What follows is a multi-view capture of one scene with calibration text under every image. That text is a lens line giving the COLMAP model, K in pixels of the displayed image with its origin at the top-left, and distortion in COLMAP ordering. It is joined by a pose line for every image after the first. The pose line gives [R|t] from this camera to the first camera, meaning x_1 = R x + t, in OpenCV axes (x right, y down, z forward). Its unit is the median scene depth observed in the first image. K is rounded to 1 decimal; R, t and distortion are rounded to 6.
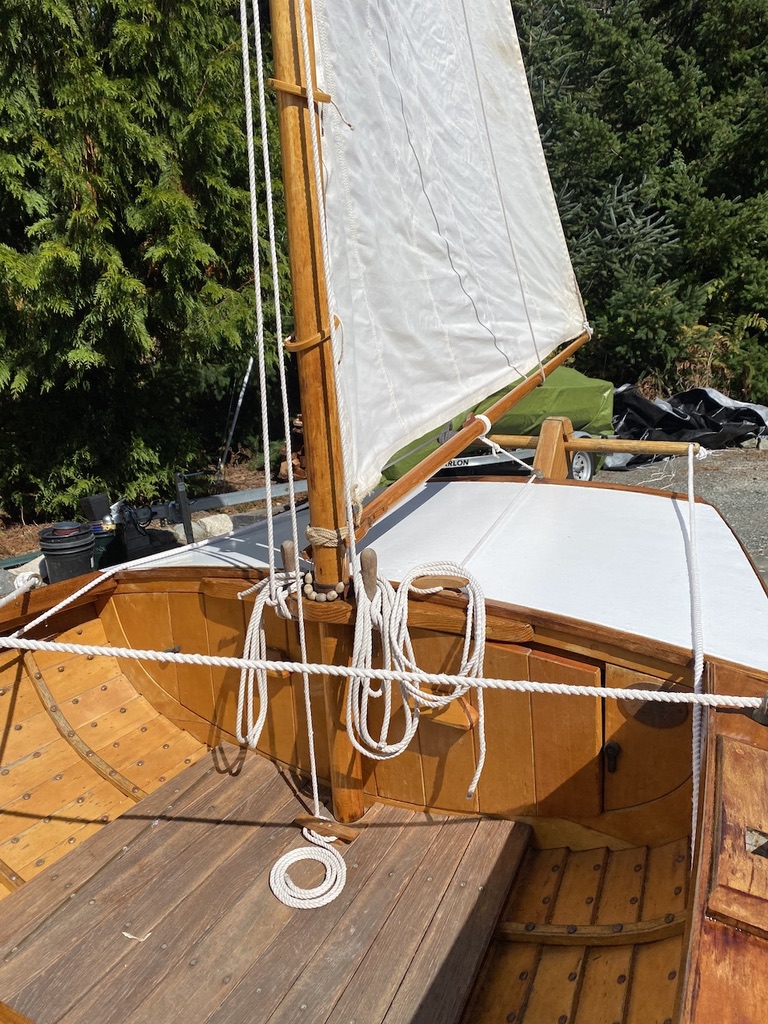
lens RADIAL K [[787.4, 0, 353.8], [0, 787.4, 538.5], [0, 0, 1]] dist [-0.007439, -0.004193]
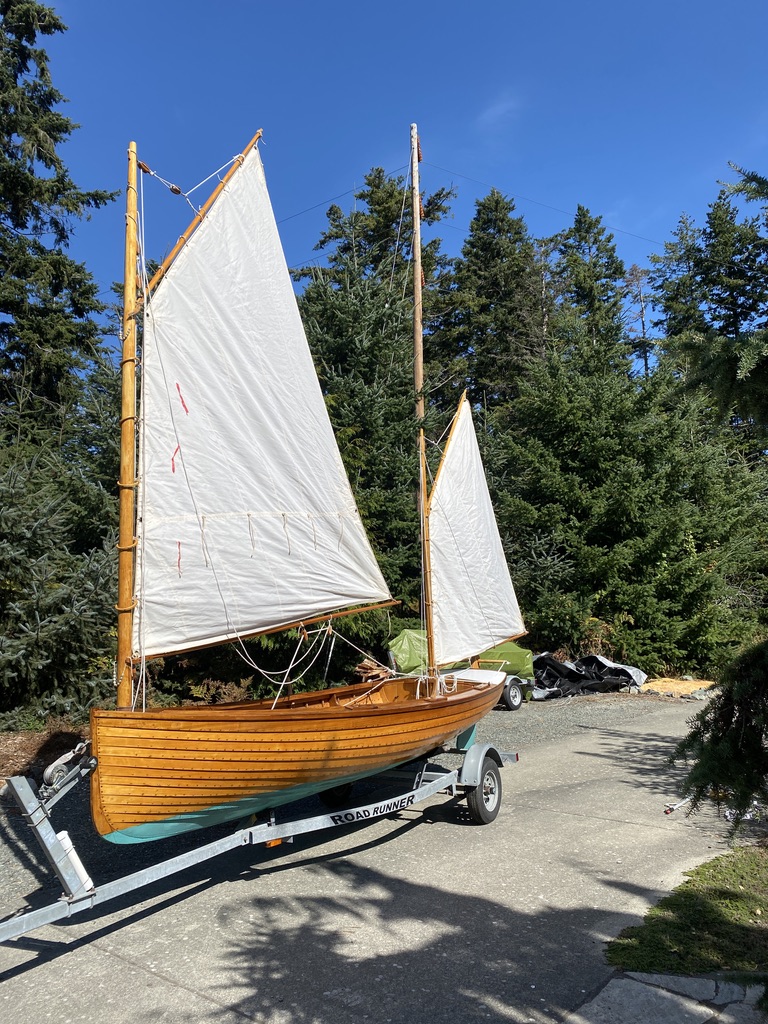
lens RADIAL K [[769.8, 0, 384.0], [0, 769.8, 512.0], [0, 0, 1]] dist [0.048099, -0.047119]
pose [[0.998148, 0.031132, 0.052263, -0.089850], [-0.009816, 0.930290, -0.366693, 0.124796], [-0.060036, 0.365500, 0.928873, -0.579358]]
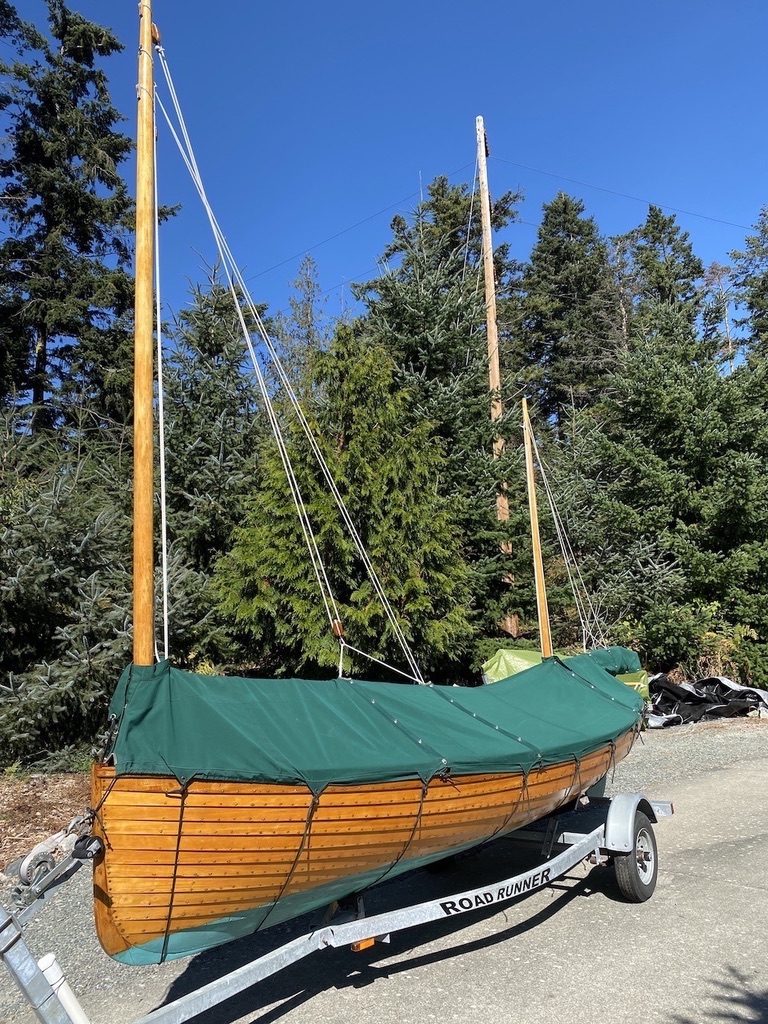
lens RADIAL K [[791.4, 0, 384.1], [0, 791.4, 515.8], [0, 0, 1]] dist [0.003749, -0.011192]
pose [[0.999096, -0.005156, -0.042187, -0.100102], [-0.011541, 0.922401, -0.386061, 0.103827], [0.040904, 0.386199, 0.921508, -0.470035]]
